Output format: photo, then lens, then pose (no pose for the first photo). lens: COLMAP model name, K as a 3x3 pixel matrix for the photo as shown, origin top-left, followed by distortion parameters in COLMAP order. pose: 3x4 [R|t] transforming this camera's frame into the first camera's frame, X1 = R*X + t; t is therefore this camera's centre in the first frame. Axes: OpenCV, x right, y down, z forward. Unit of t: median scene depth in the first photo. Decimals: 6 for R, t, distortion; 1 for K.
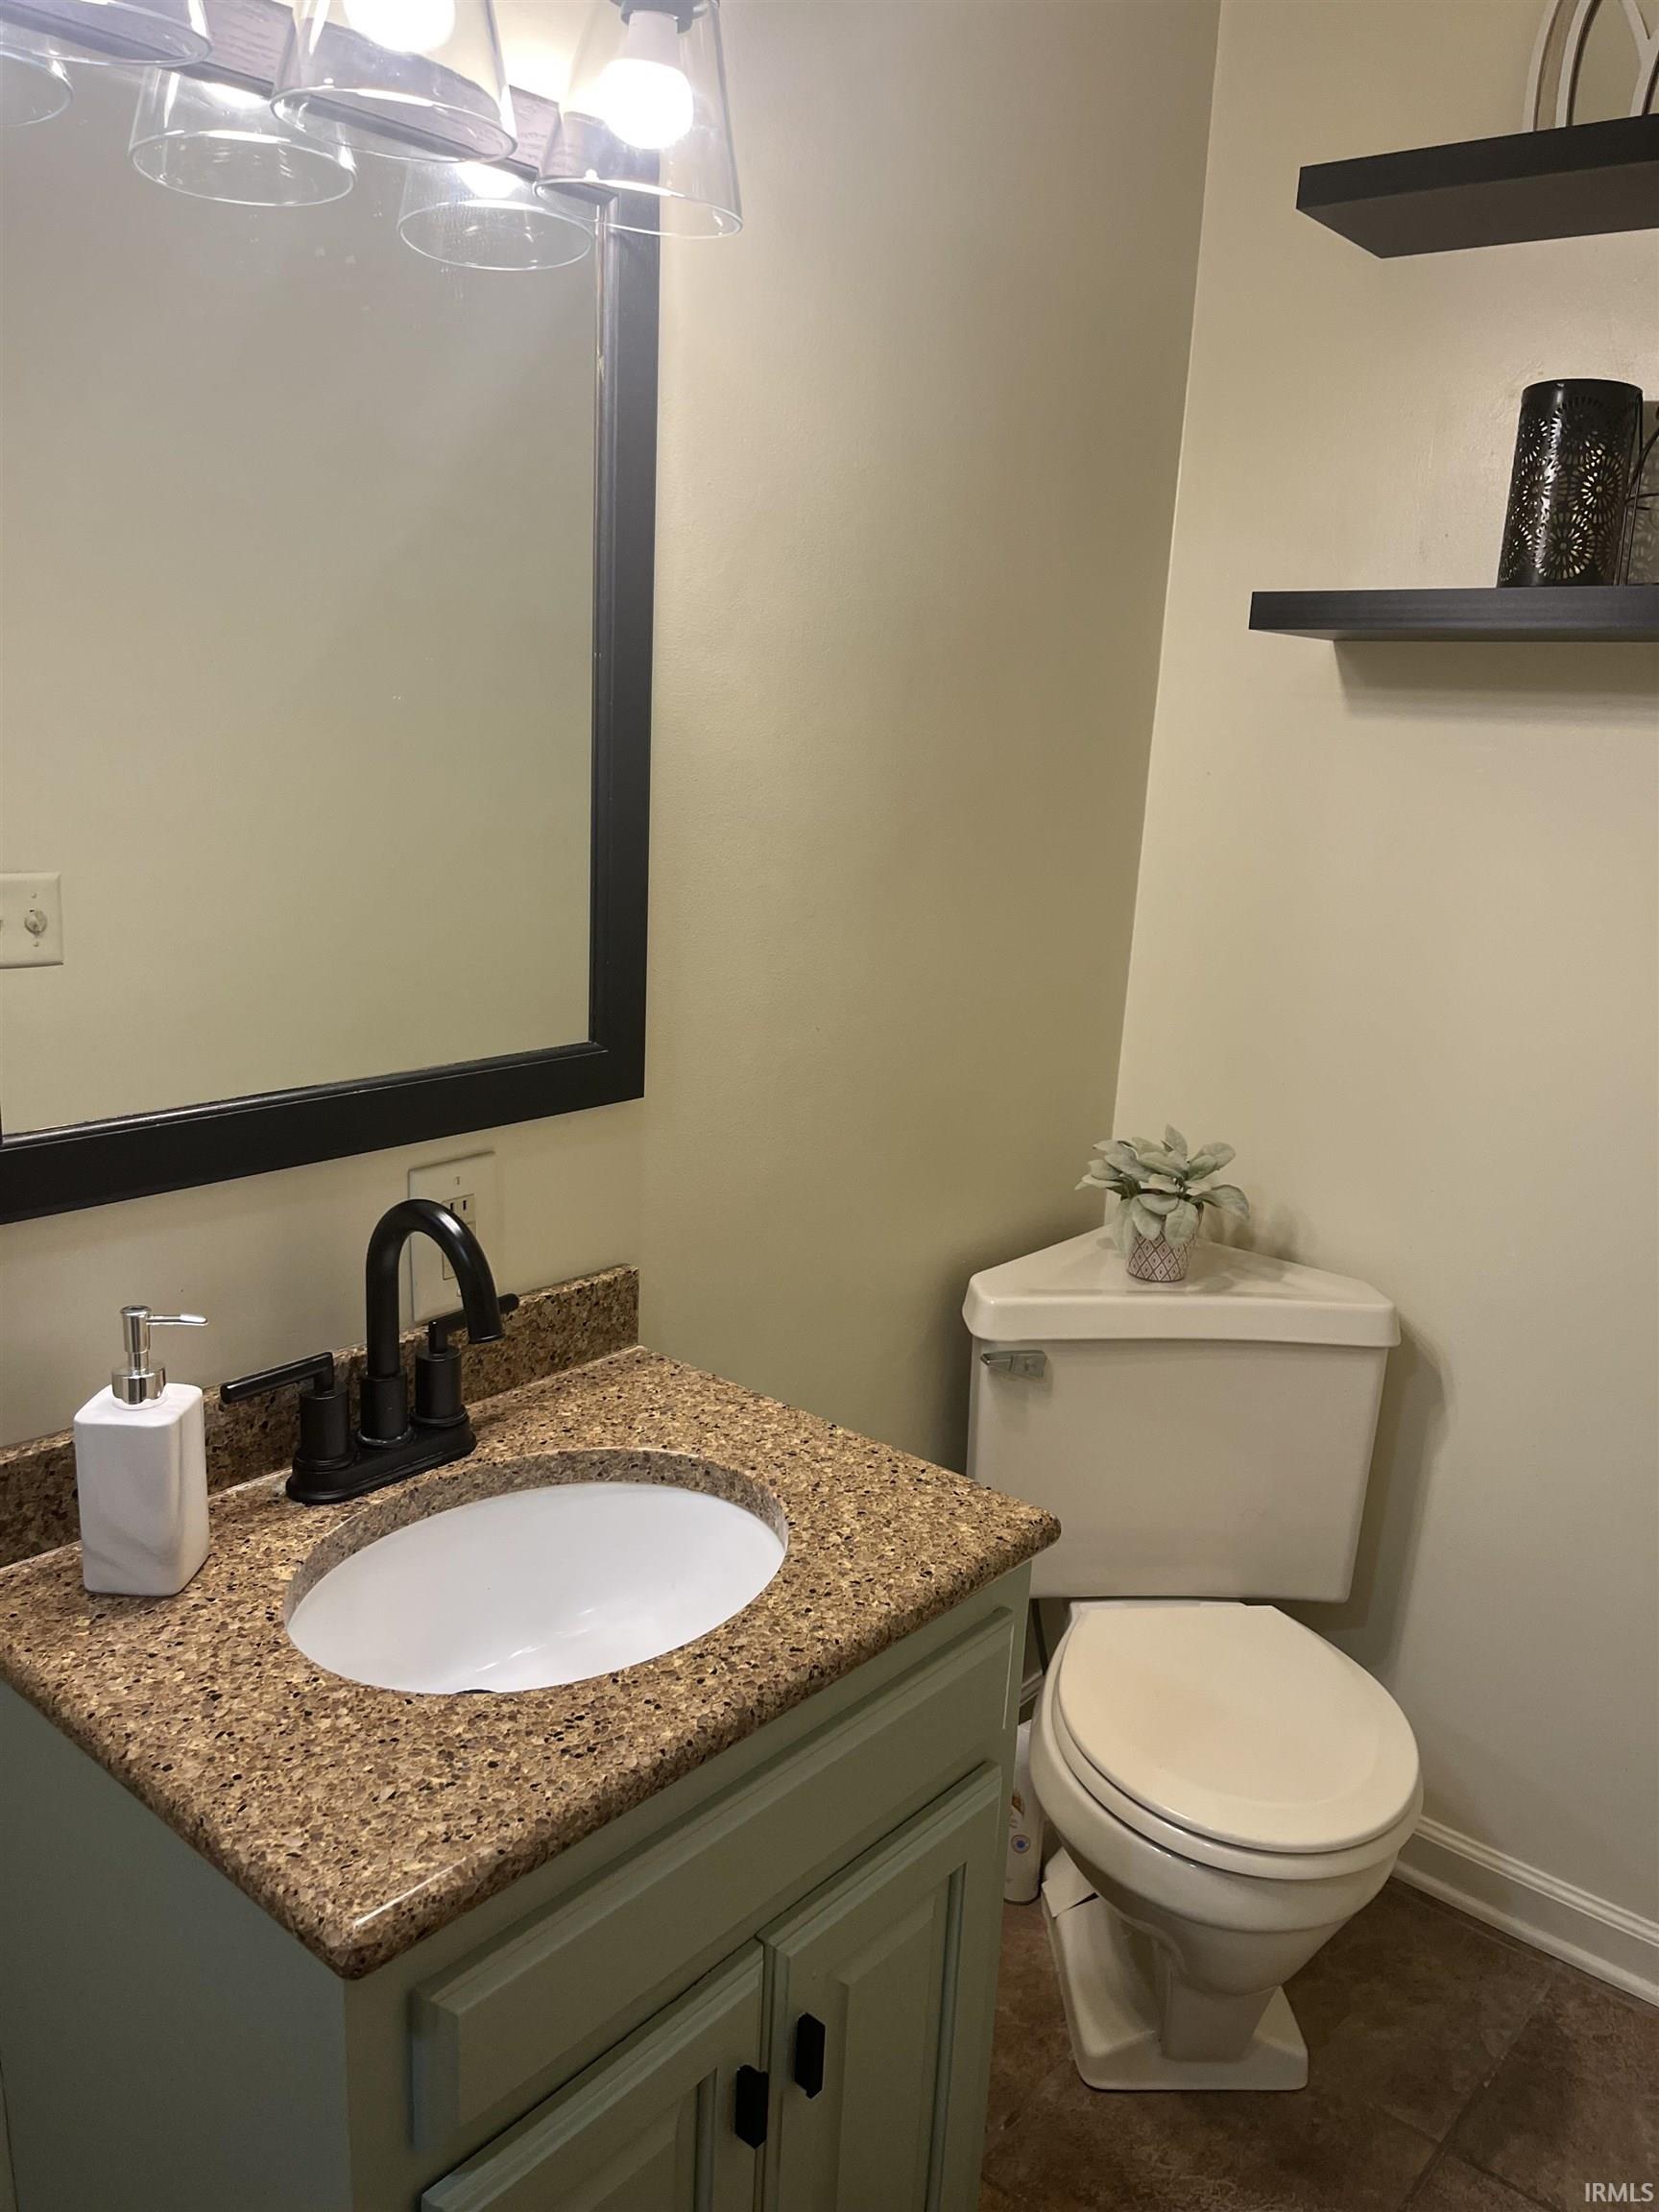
lens RADIAL K [[1672.2, 0, 825.5], [0, 1672.2, 1108.6], [0, 0, 1]] dist [0.026924, -0.034258]
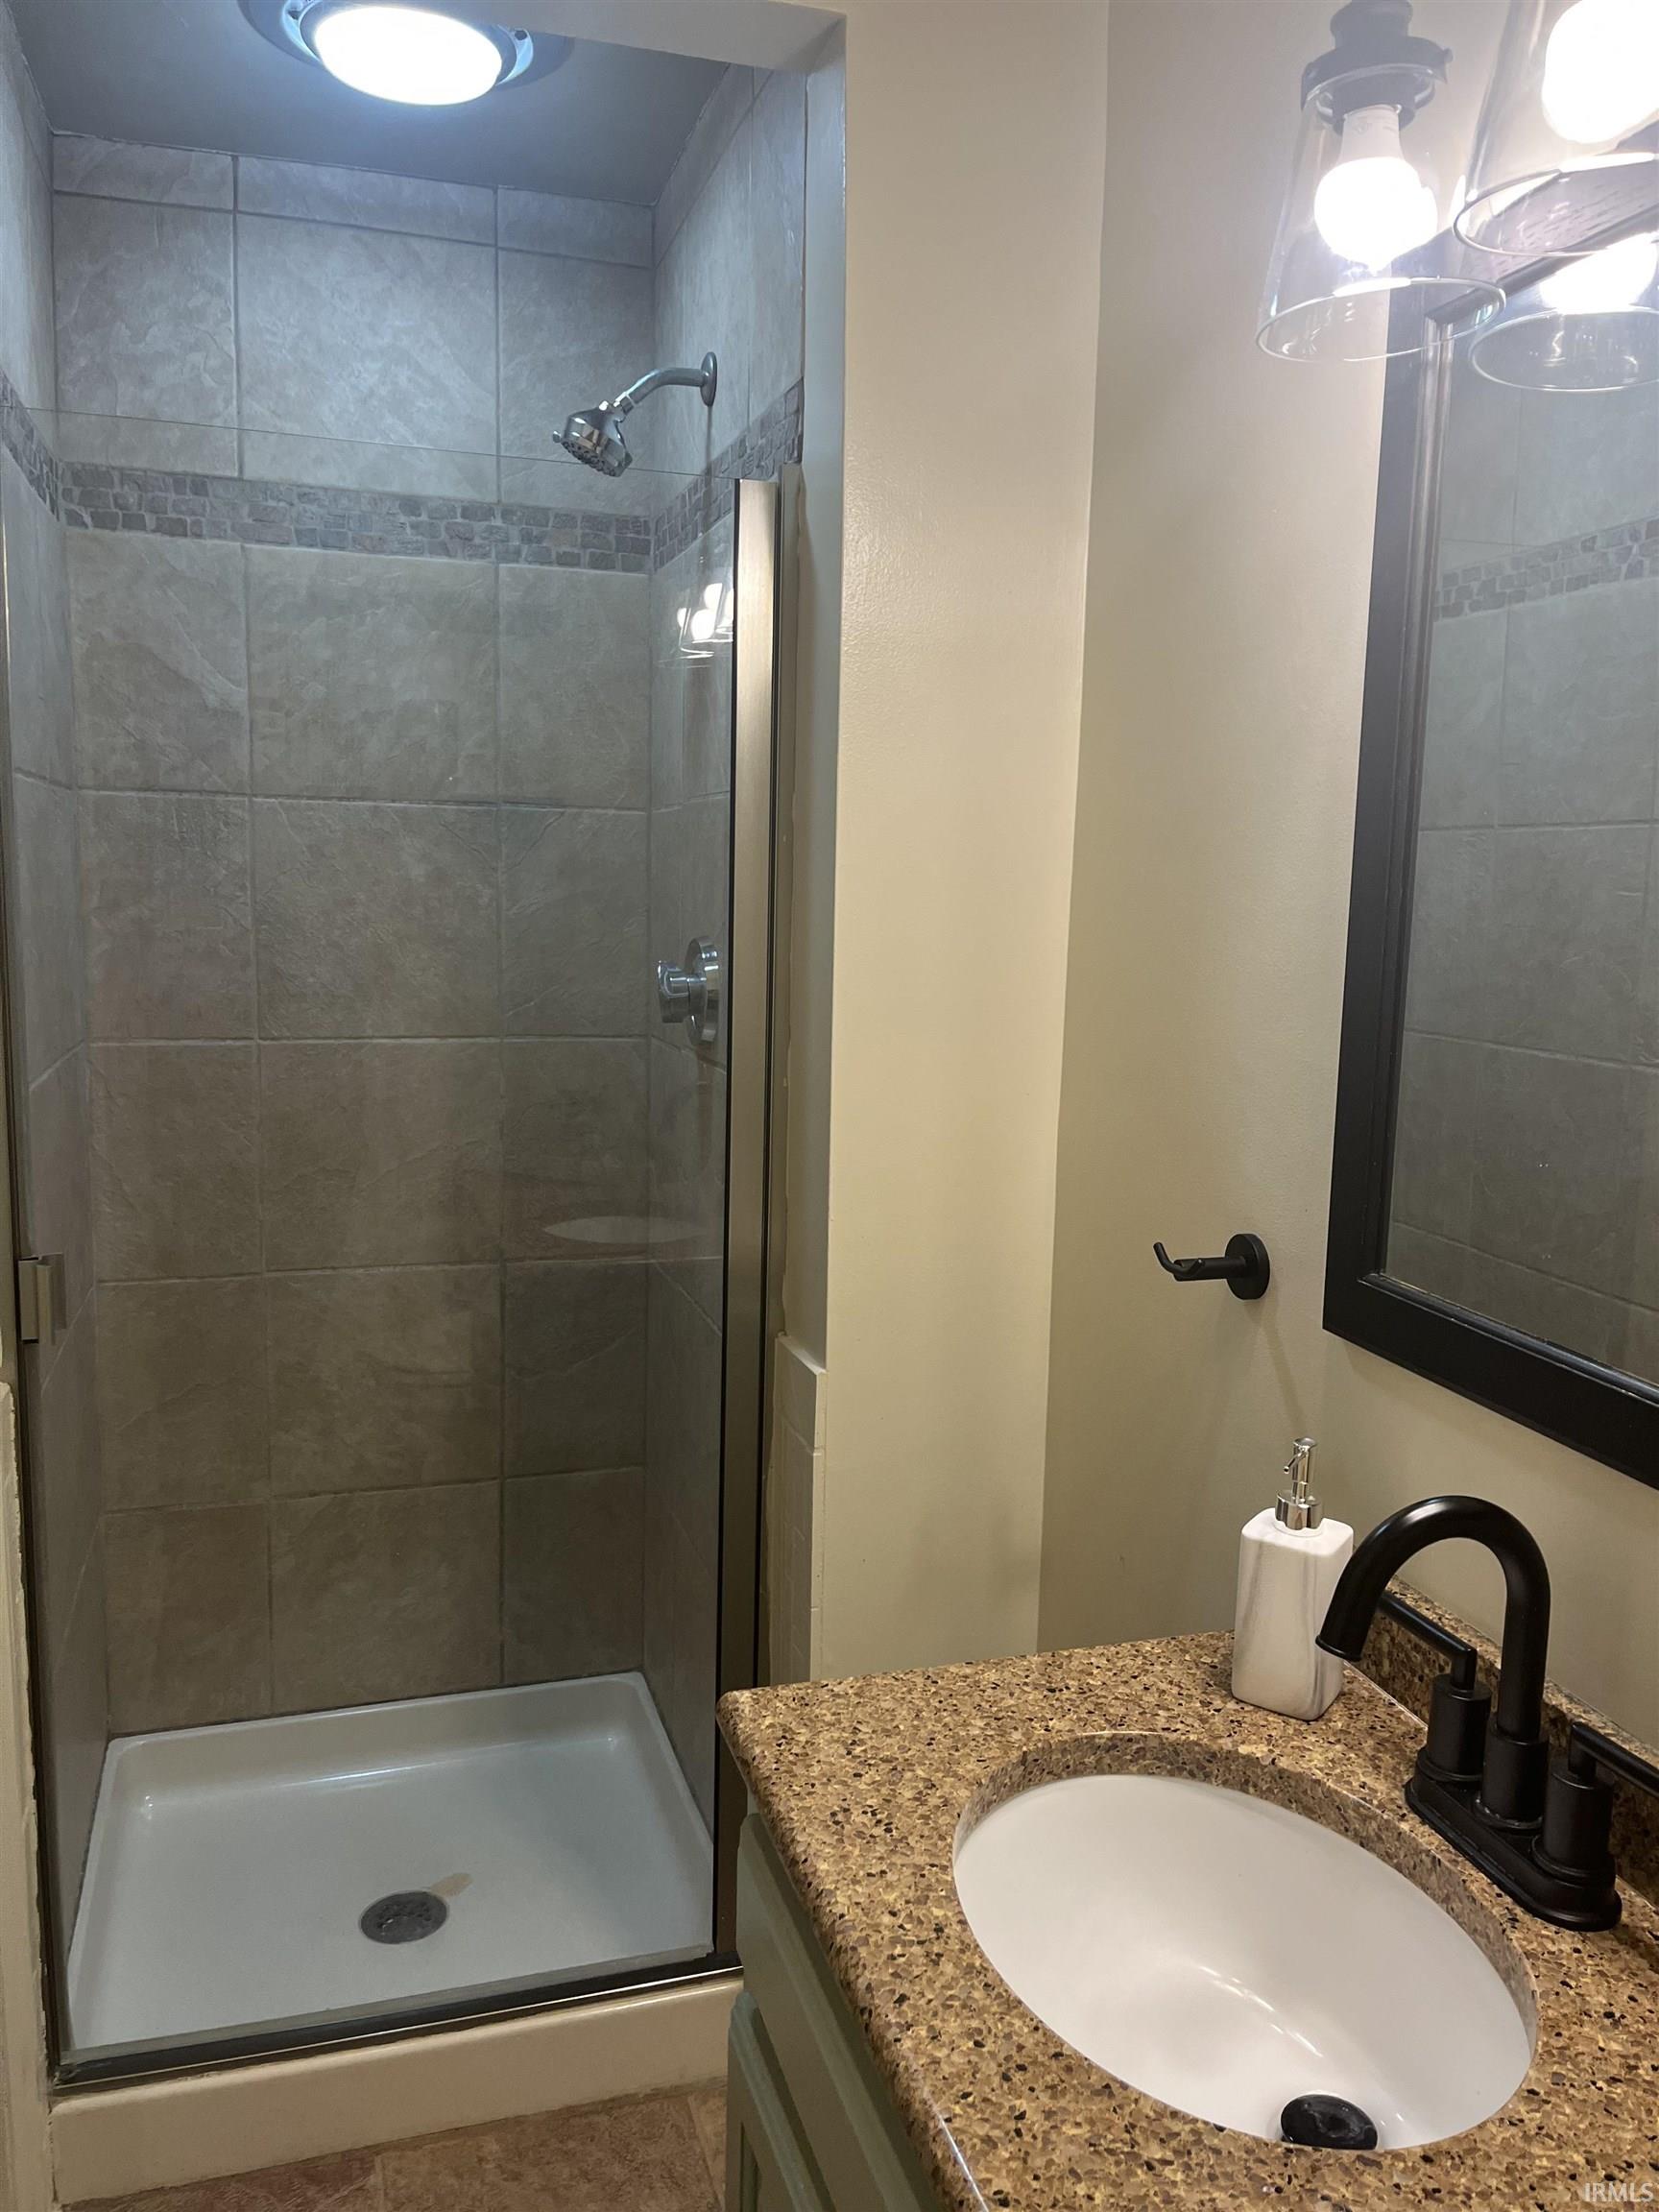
lens RADIAL K [[1672.2, 0, 826.4], [0, 1672.2, 1105.4], [0, 0, 1]] dist [0.026924, -0.034258]
pose [[-0.535023, 0.057263, -0.842895, 0.660463], [-0.253498, 0.940847, 0.224824, -0.251476], [0.805909, 0.333958, -0.488859, 1.236921]]
